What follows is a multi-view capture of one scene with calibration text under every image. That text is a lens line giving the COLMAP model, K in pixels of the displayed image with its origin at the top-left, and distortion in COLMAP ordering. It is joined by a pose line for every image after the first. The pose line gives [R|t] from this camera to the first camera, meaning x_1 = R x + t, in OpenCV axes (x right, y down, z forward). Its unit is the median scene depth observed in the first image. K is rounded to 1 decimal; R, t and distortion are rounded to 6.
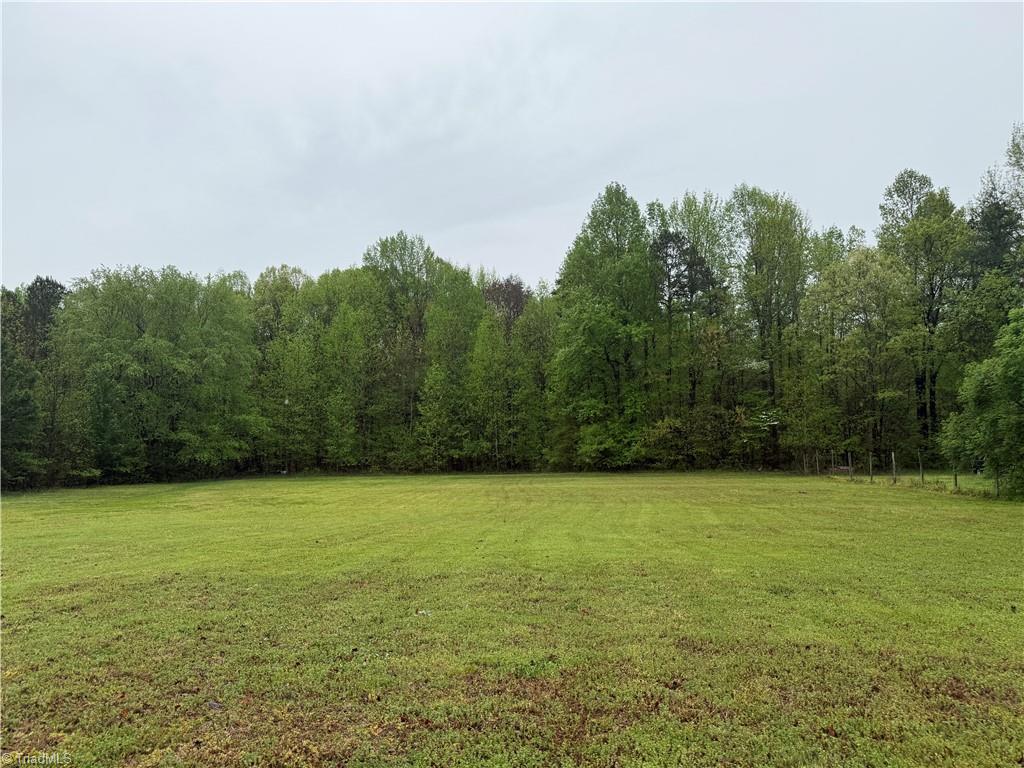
lens RADIAL K [[704.4, 0, 504.0], [0, 704.4, 426.8], [0, 0, 1]] dist [0.061147, -0.022709]
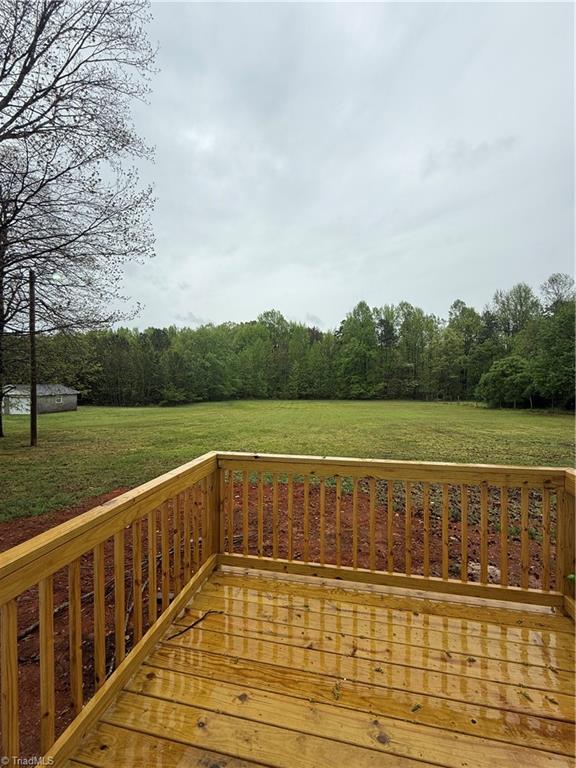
lens RADIAL K [[305.7, 0, 293.7], [0, 305.7, 389.7], [0, 0, 1]] dist [-0.000096, -0.000362]
pose [[0.998285, 0.013662, 0.056929, -0.187135], [-0.015566, 0.999329, 0.033147, -0.016166], [-0.056438, -0.033976, 0.997828, -0.238540]]
